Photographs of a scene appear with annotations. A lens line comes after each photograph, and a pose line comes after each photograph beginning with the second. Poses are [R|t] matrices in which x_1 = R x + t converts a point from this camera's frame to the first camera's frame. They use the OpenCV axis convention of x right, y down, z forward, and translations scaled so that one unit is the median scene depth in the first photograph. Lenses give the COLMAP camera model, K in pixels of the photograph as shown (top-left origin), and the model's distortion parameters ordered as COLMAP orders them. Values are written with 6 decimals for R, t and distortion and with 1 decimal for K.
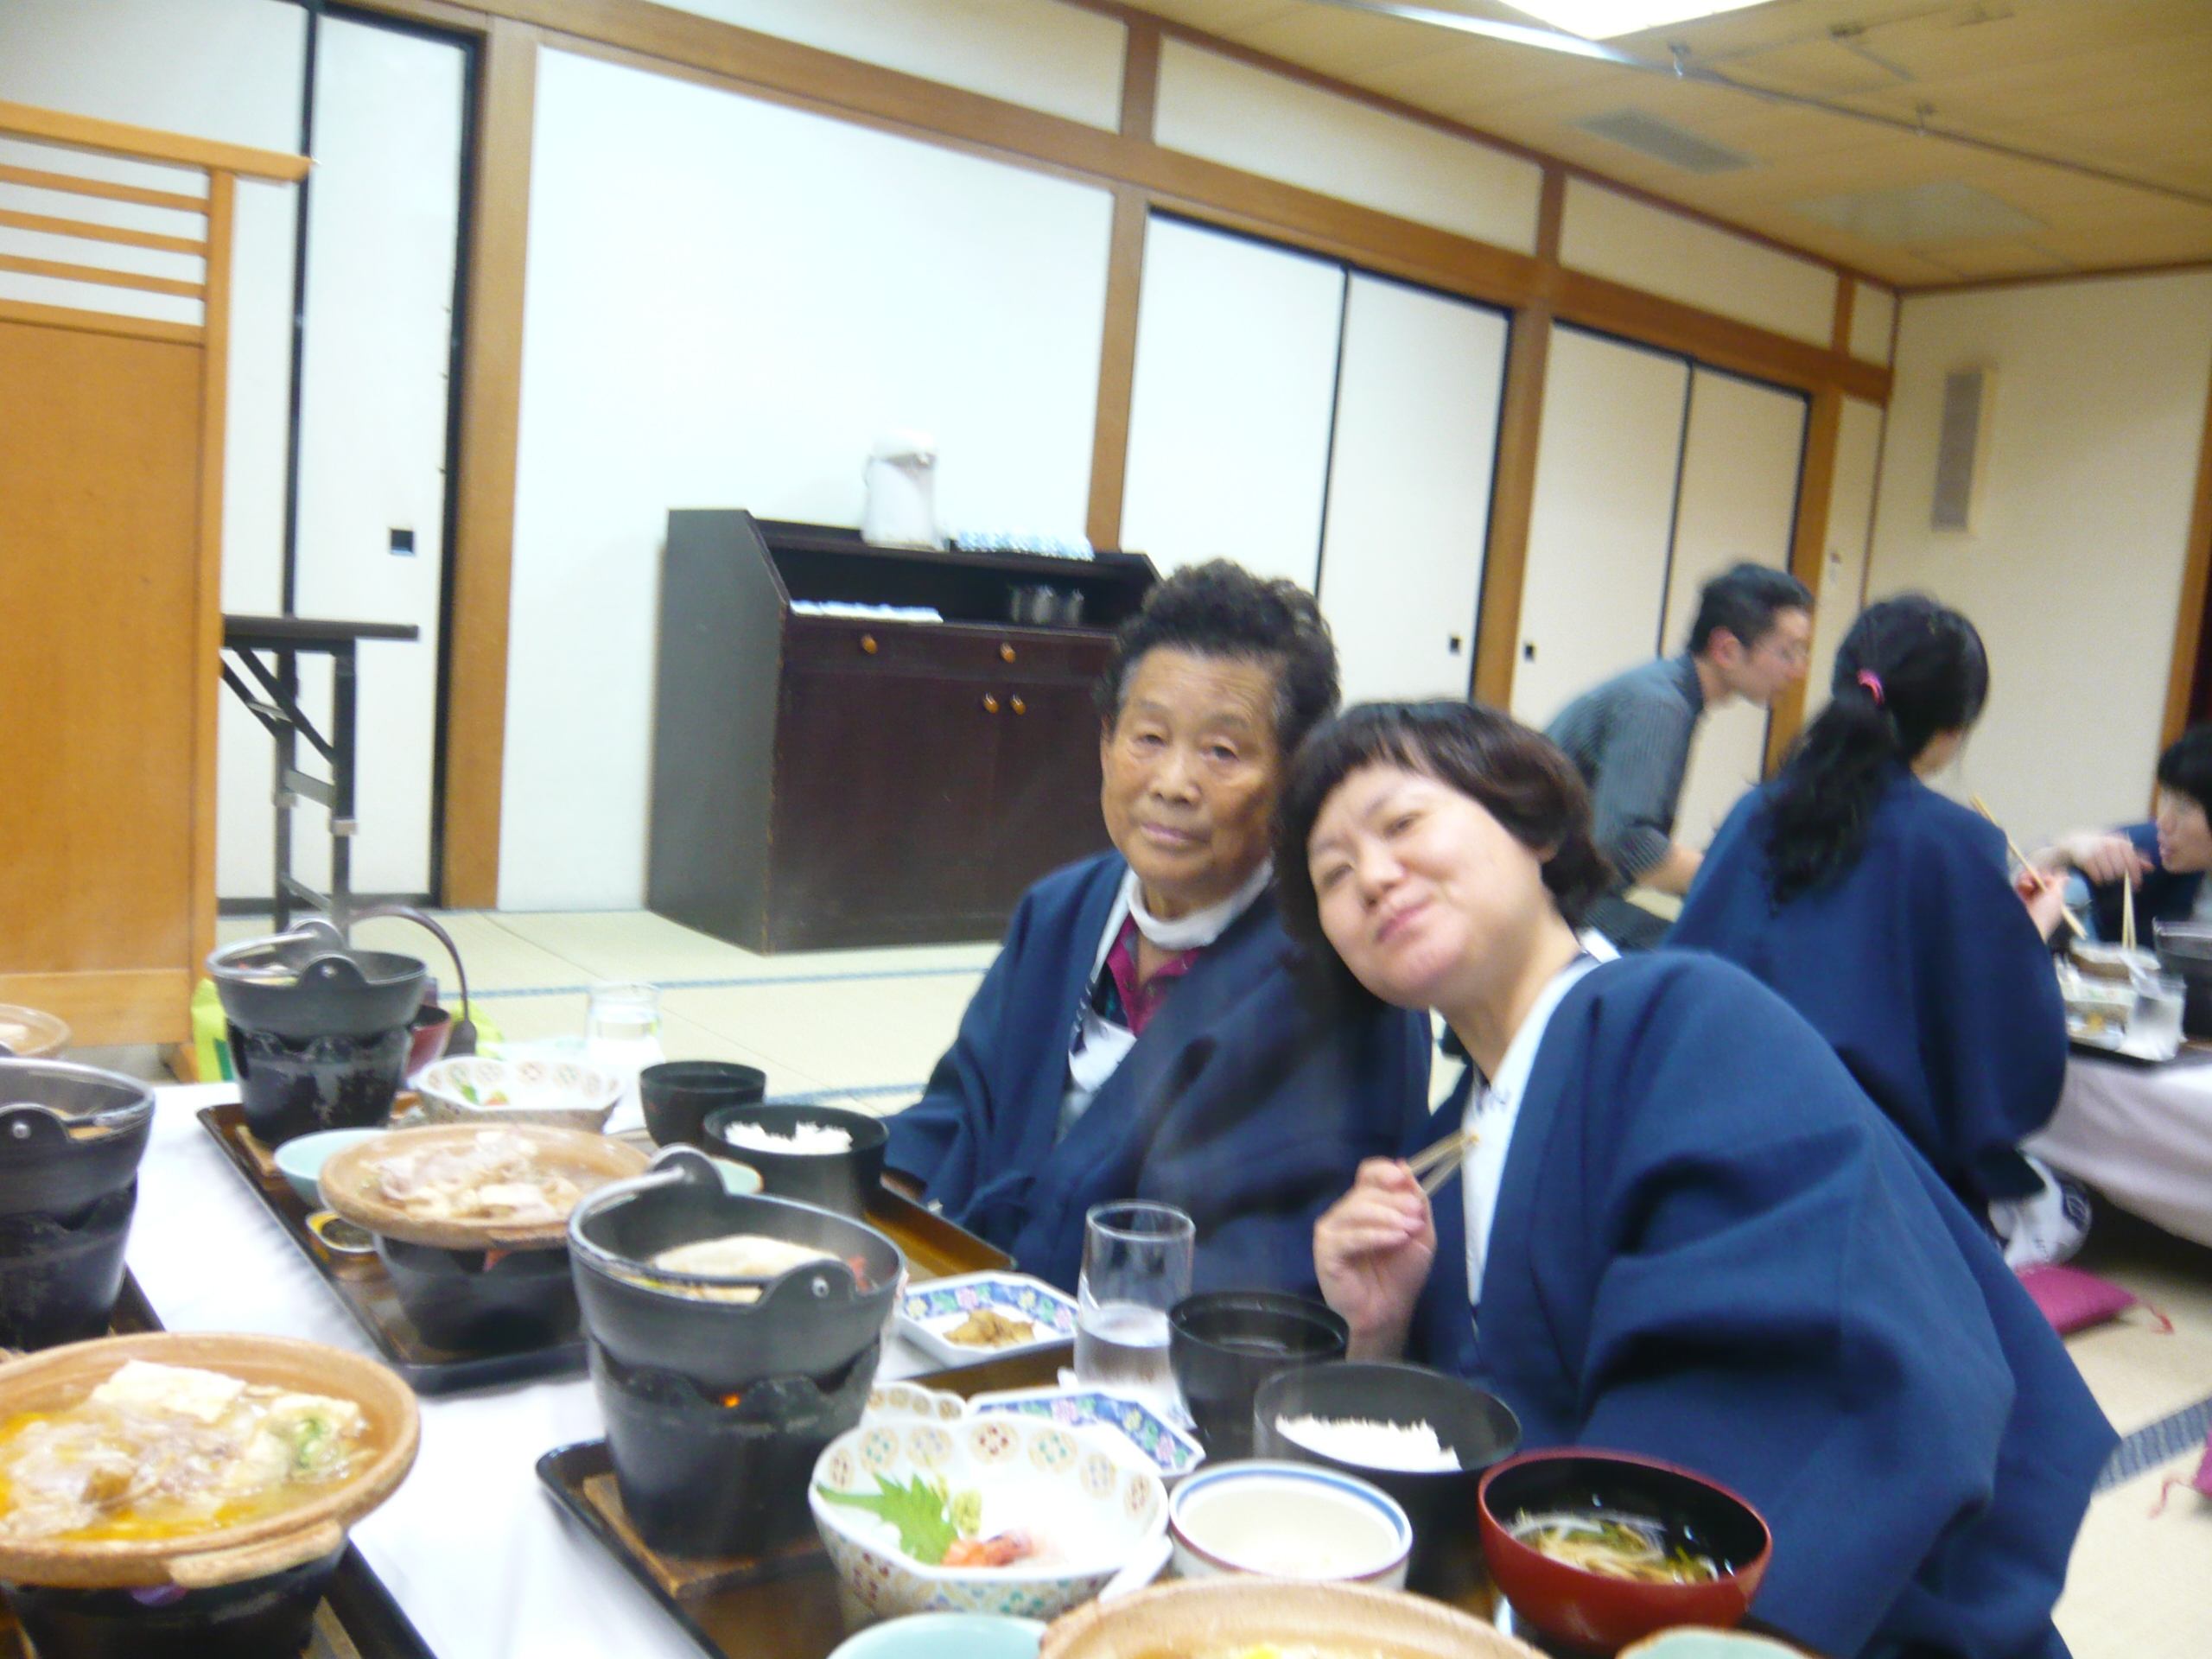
lens RADIAL K [[1853.0, 0, 1094.8], [0, 1853.0, 900.1], [0, 0, 1]] dist [-0.076500, 0.005898]
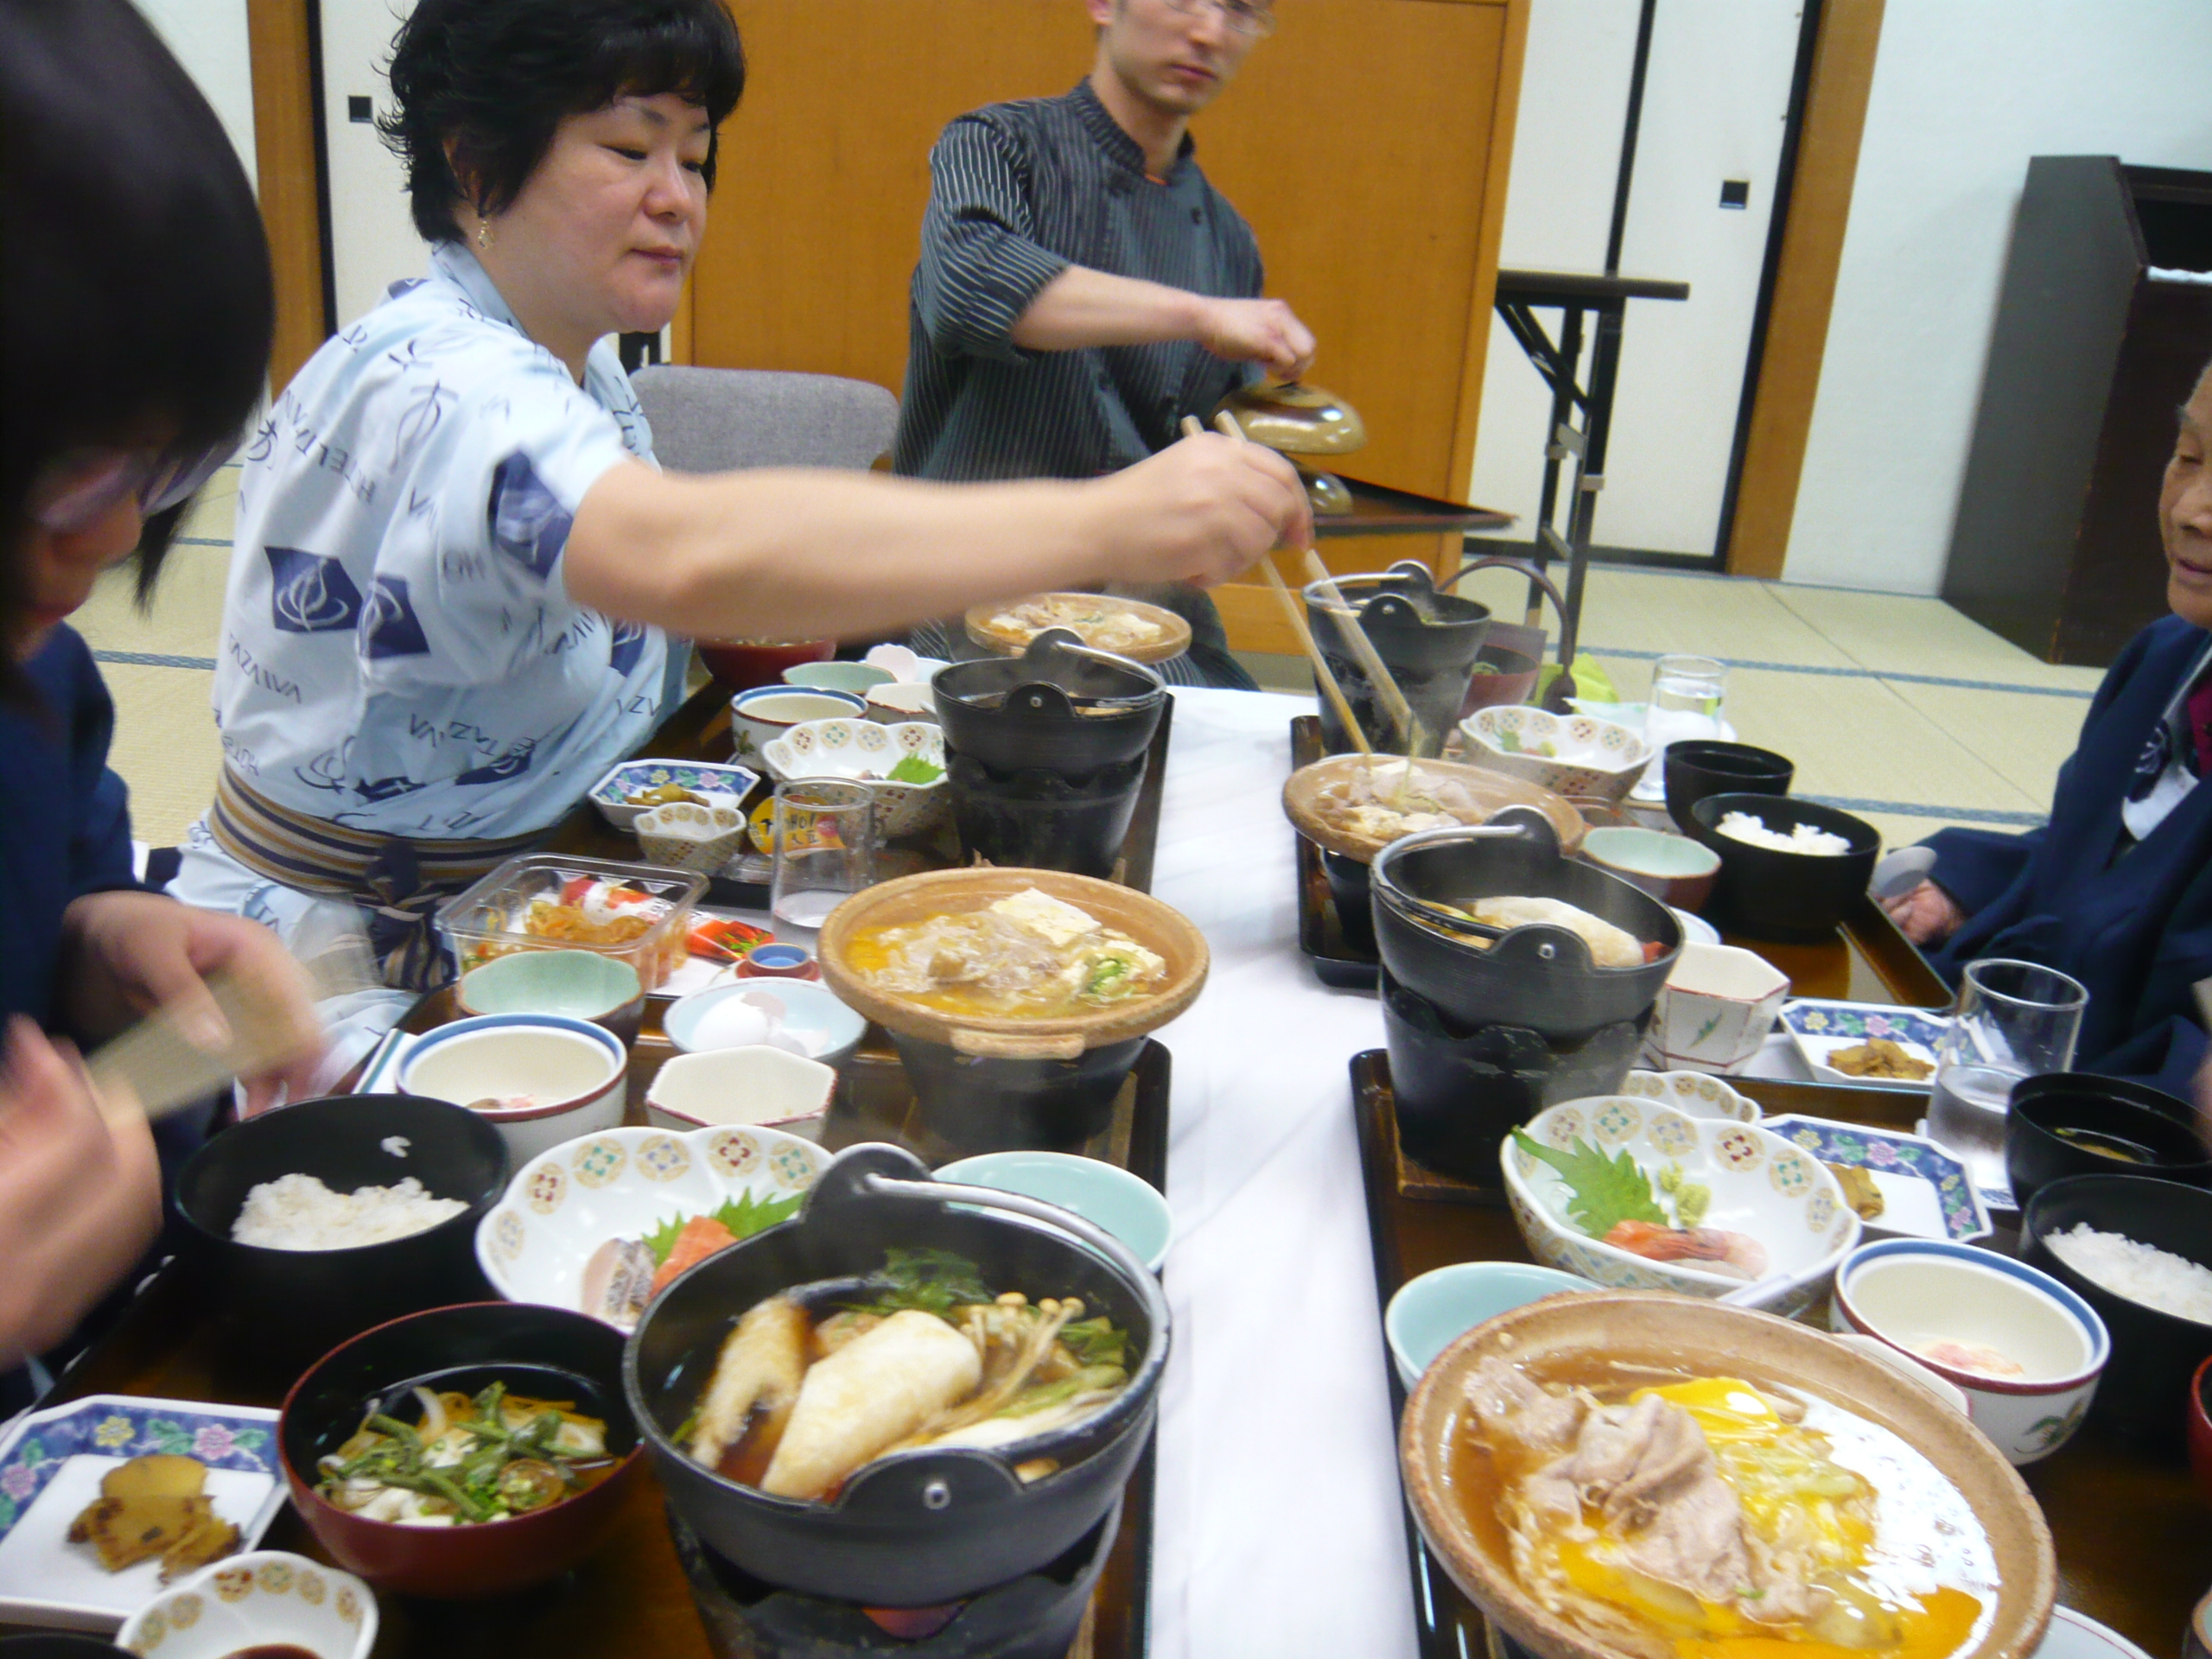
lens RADIAL K [[1858.3, 0, 1085.9], [0, 1858.3, 885.6], [0, 0, 1]] dist [-0.095939, 0.040039]
pose [[0.747575, 0.202805, -0.632457, 0.147418], [-0.091009, 0.974538, 0.204924, -0.008410], [0.657912, -0.095637, 0.746997, 0.021347]]
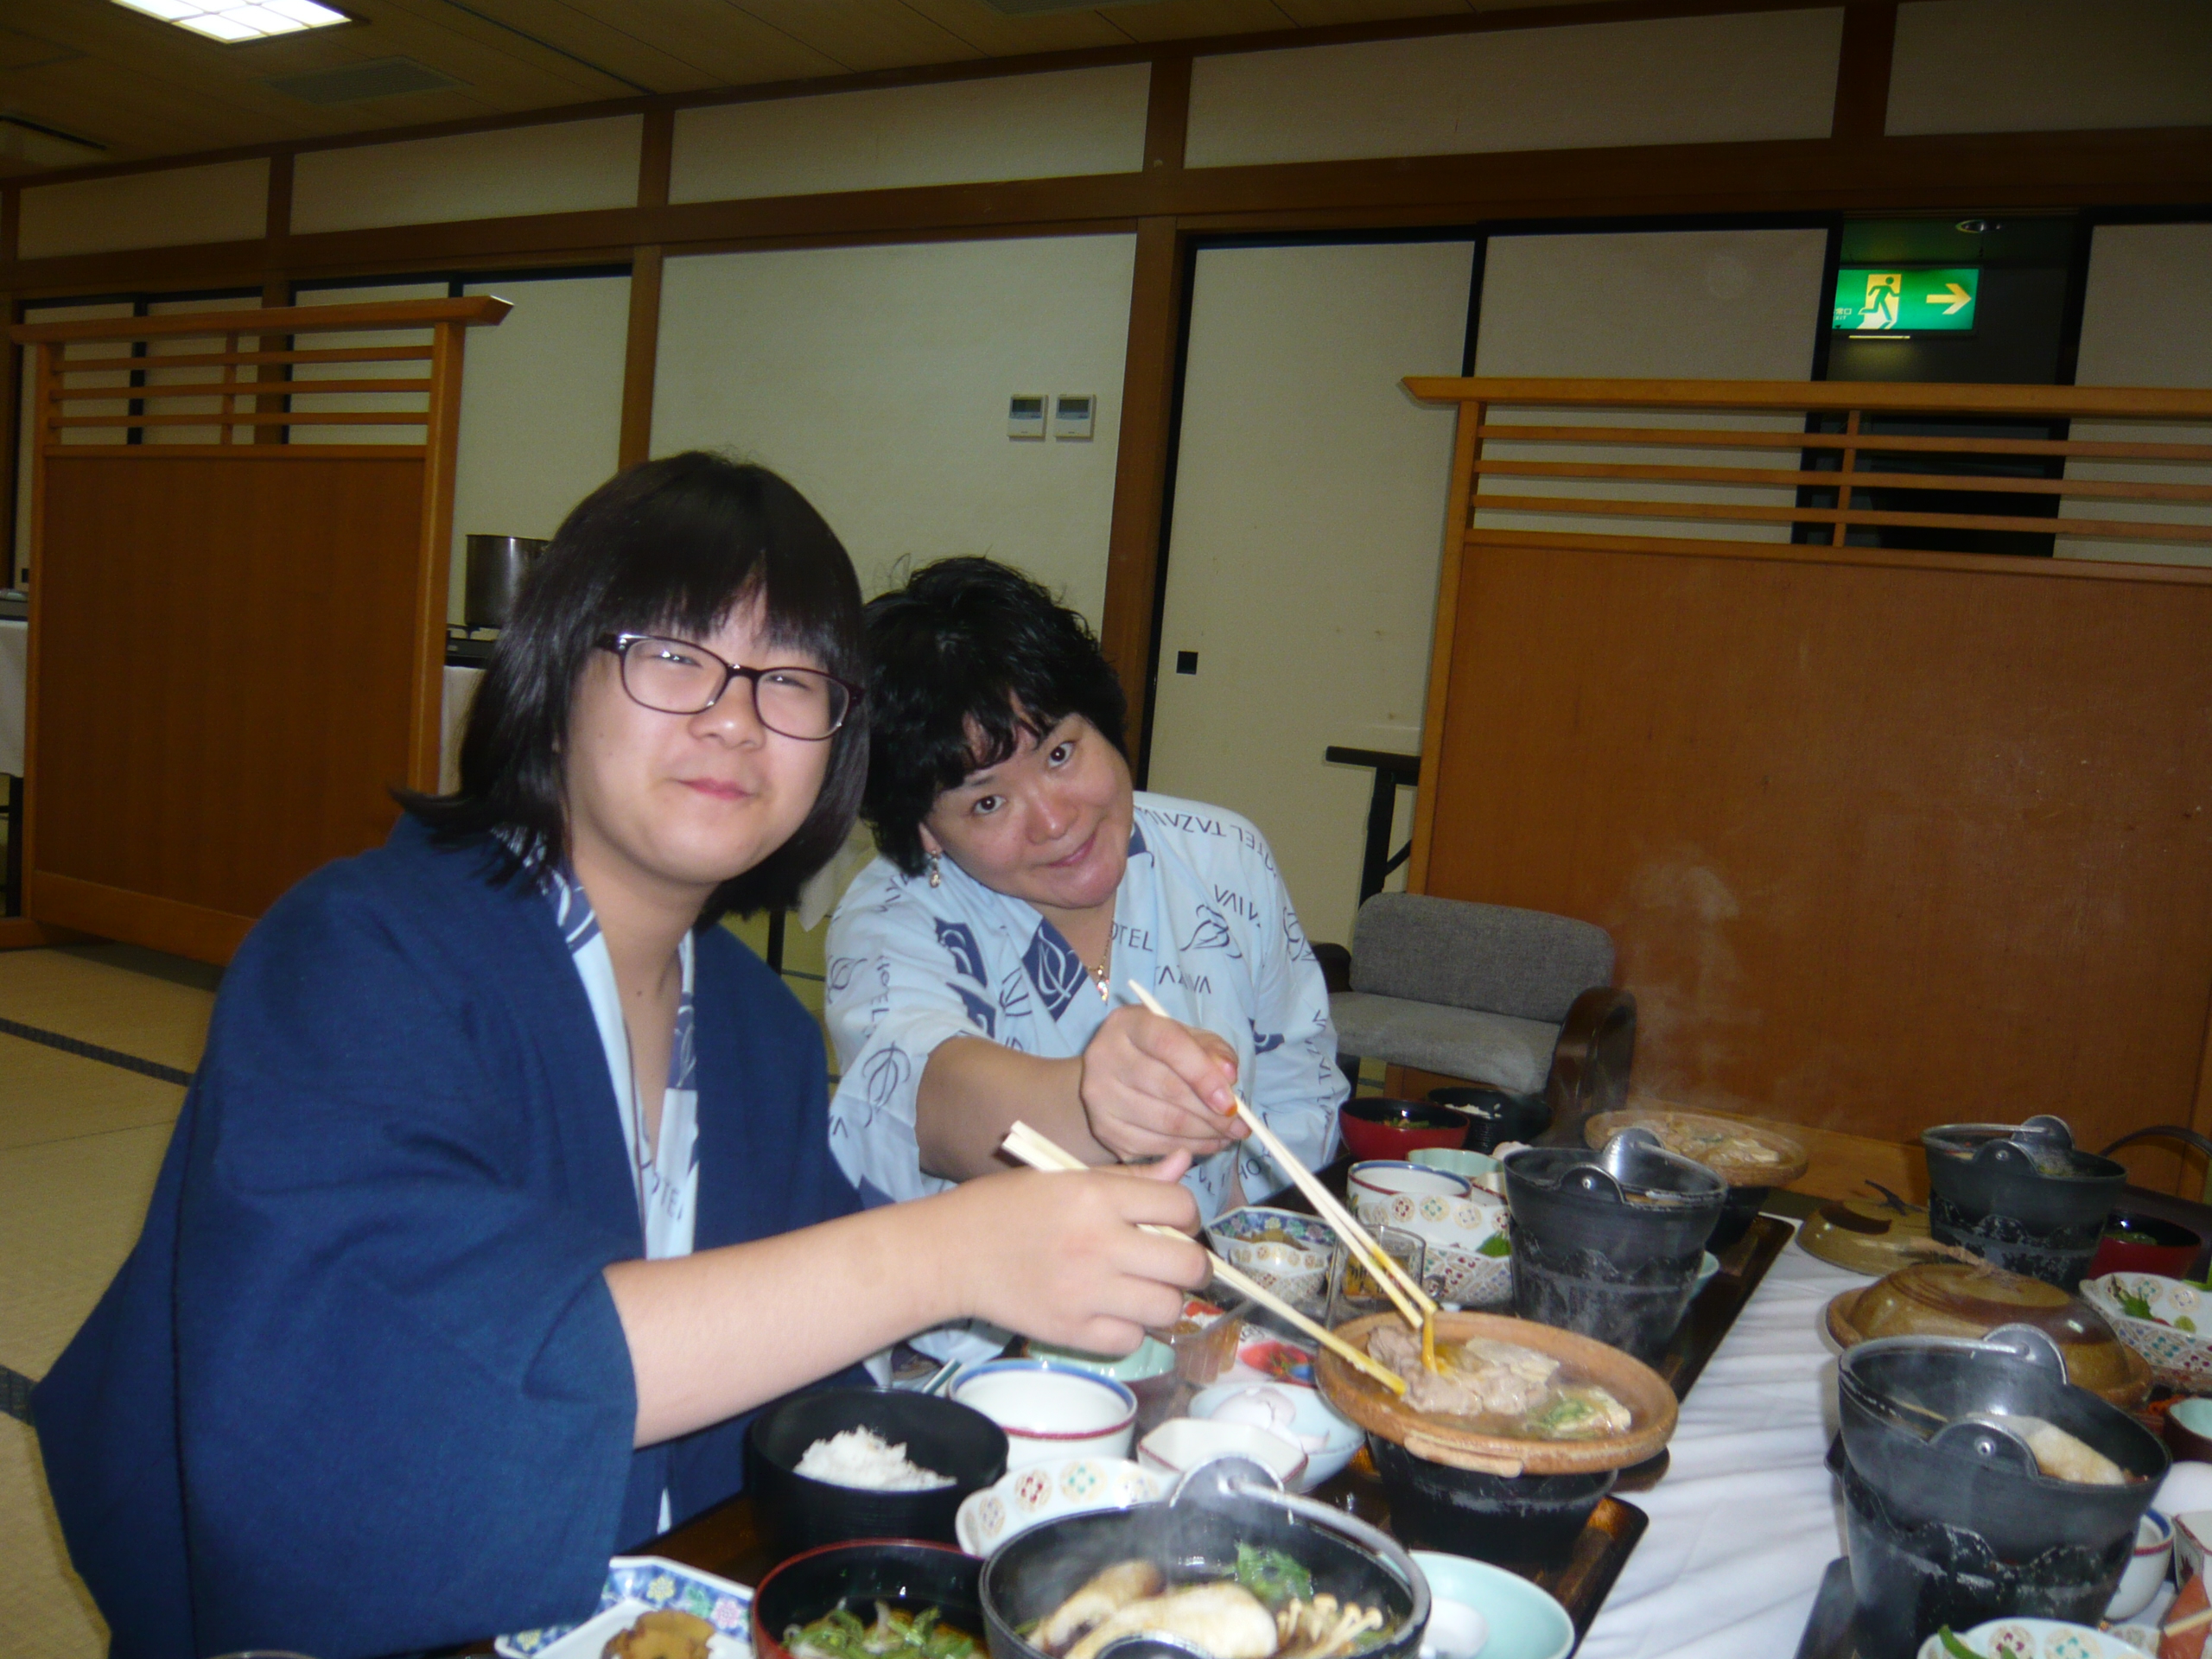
lens RADIAL K [[1858.3, 0, 1085.9], [0, 1858.3, 885.6], [0, 0, 1]] dist [-0.095939, 0.040039]
pose [[0.408092, 0.050938, -0.911518, 0.268678], [-0.180339, 0.983266, -0.025791, 0.005750], [0.894952, 0.174908, 0.410450, 0.026199]]
